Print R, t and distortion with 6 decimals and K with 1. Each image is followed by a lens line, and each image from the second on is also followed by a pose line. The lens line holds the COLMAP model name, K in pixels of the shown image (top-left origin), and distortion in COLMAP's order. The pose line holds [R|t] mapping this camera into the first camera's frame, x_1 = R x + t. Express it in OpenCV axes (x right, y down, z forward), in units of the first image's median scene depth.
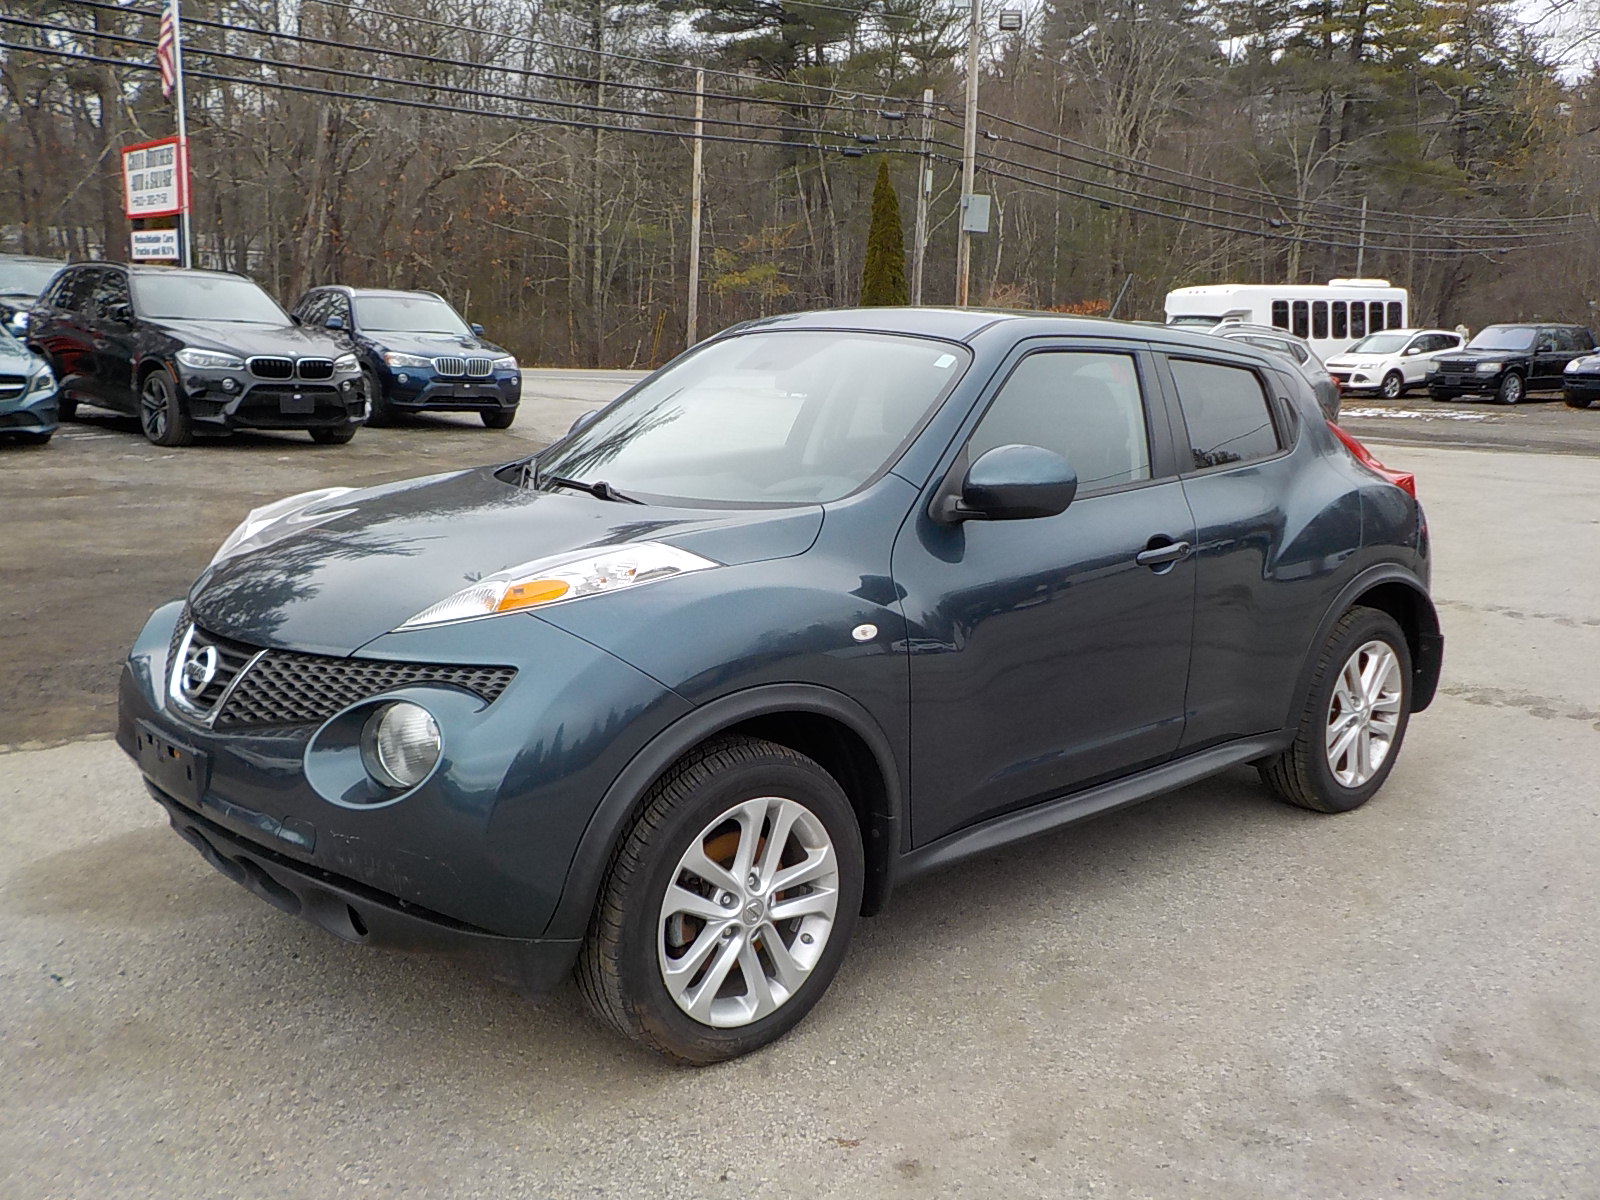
lens RADIAL K [[1406.5, 0, 800.0], [0, 1406.5, 600.0], [0, 0, 1]] dist [0.041723, -0.077846]
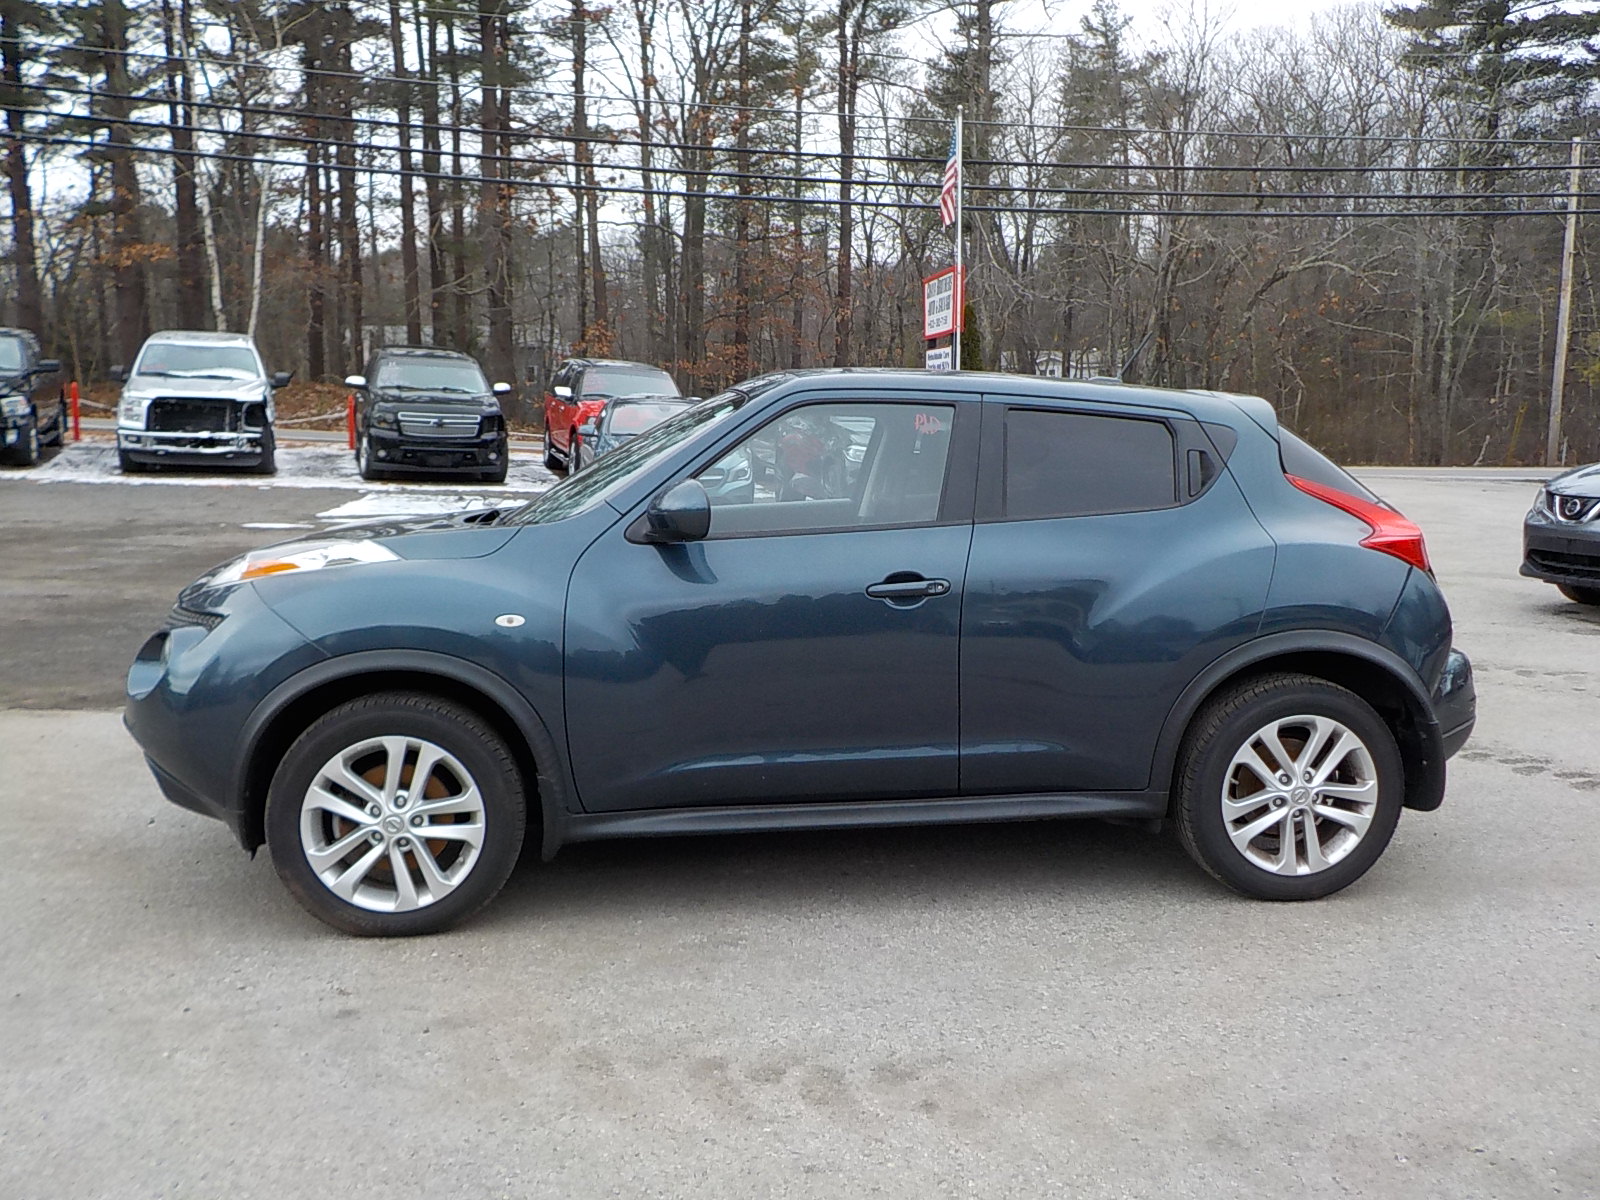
lens RADIAL K [[1406.5, 0, 800.0], [0, 1406.5, 600.0], [0, 0, 1]] dist [0.041723, -0.077846]
pose [[0.828057, 0.045139, -0.558823, 0.613242], [-0.085397, 0.995278, -0.046148, 0.024669], [0.554101, 0.085935, 0.828002, 0.062433]]
